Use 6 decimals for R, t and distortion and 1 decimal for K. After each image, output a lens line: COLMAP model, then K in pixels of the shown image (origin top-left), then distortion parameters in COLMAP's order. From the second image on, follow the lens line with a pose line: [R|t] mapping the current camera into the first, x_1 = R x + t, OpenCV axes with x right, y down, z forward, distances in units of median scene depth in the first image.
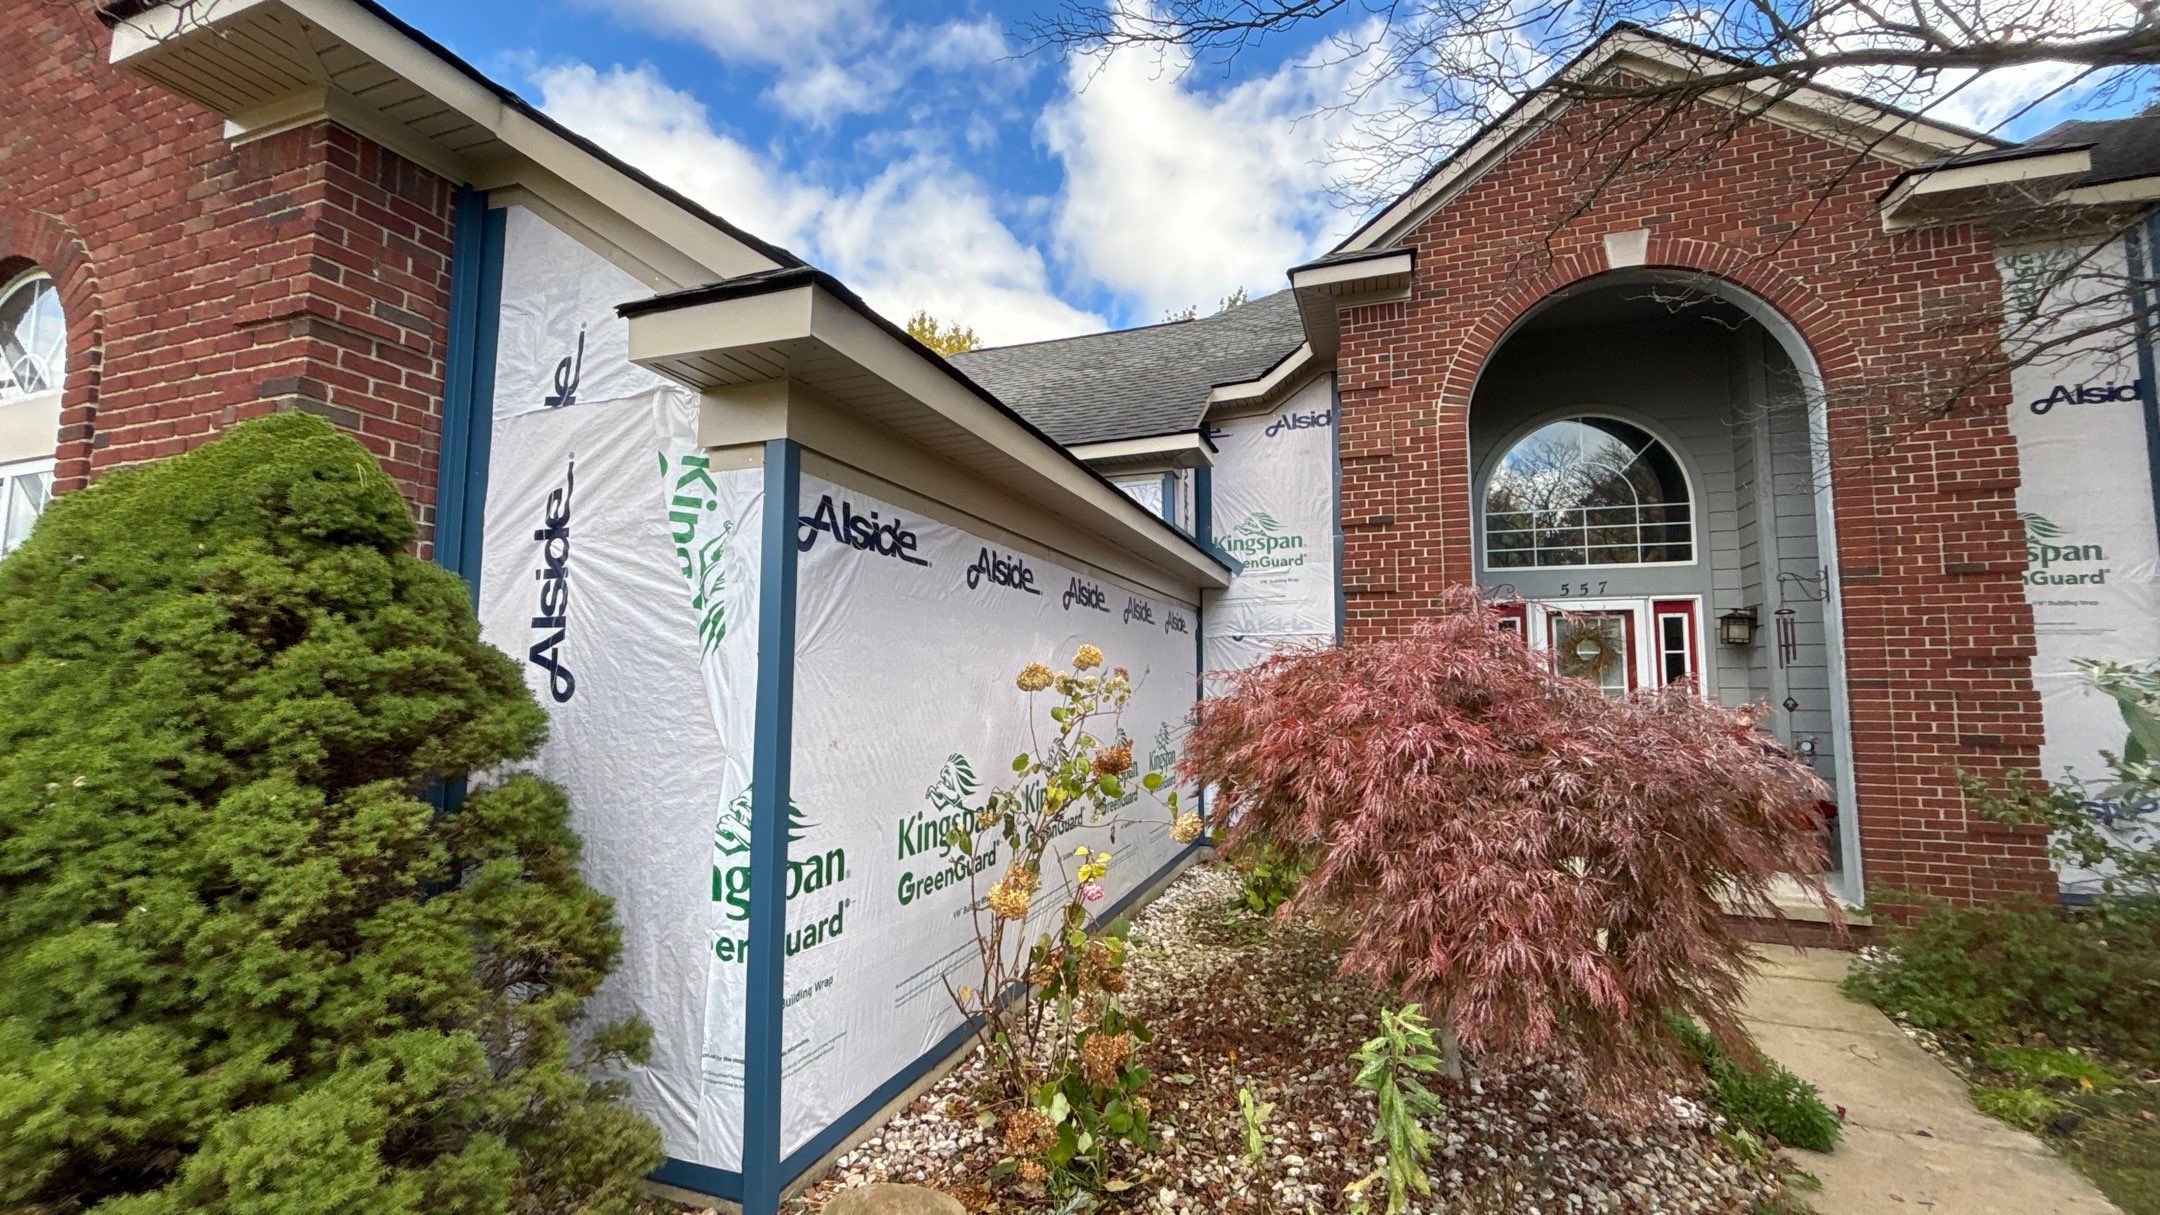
lens RADIAL K [[858.9, 0, 1075.7], [0, 858.9, 614.1], [0, 0, 1]] dist [-0.008437, -0.000069]
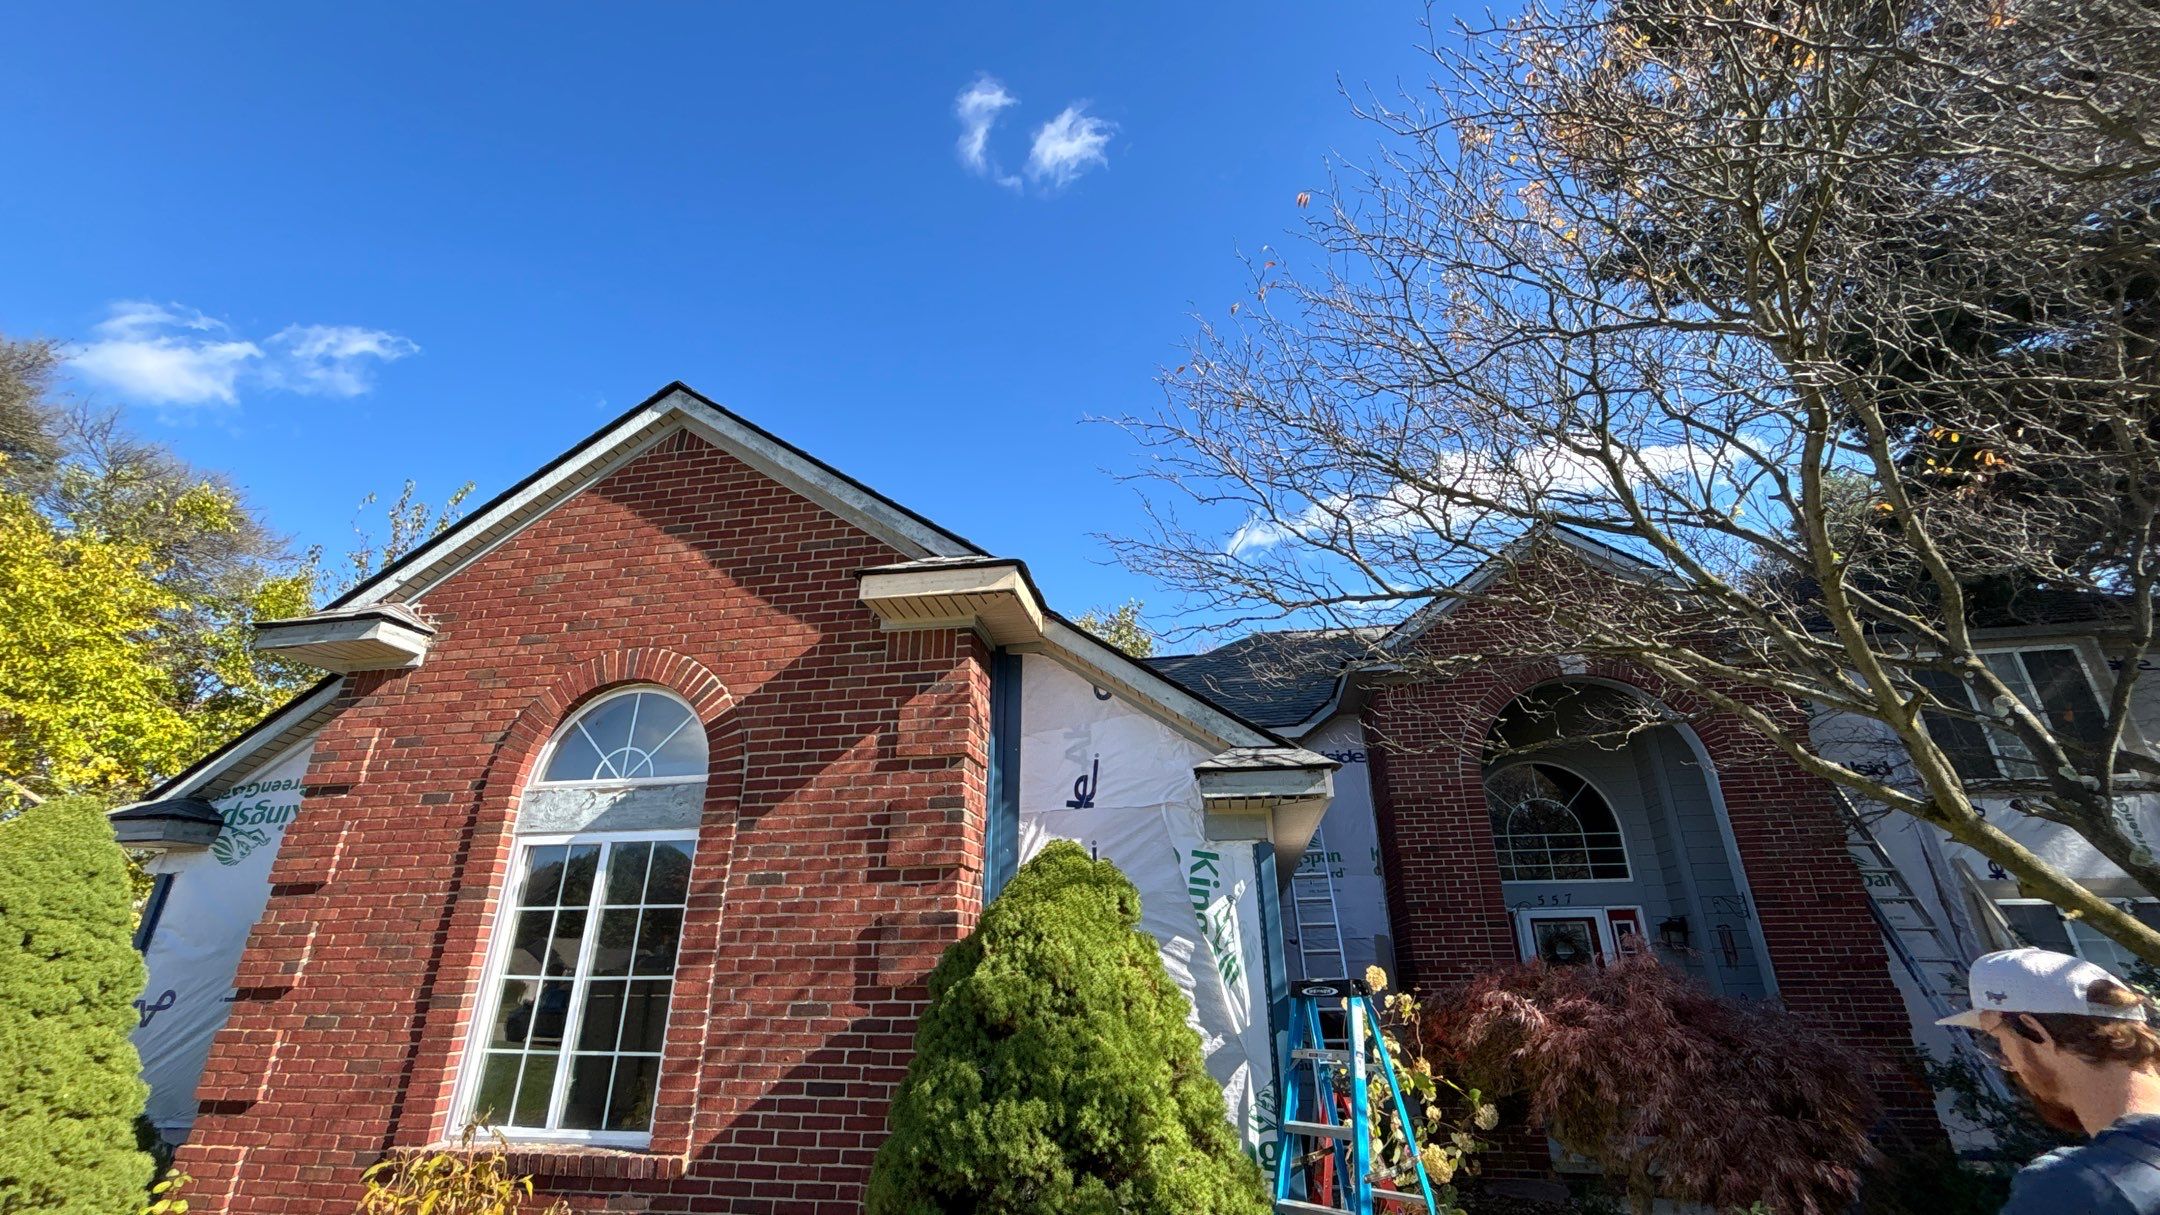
lens RADIAL K [[858.9, 0, 1075.7], [0, 858.9, 614.1], [0, 0, 1]] dist [-0.008437, -0.000069]
pose [[0.986061, 0.059742, 0.155290, -0.850752], [-0.010160, 0.953193, -0.302193, -0.107980], [-0.166075, 0.296403, 0.940513, -0.523946]]
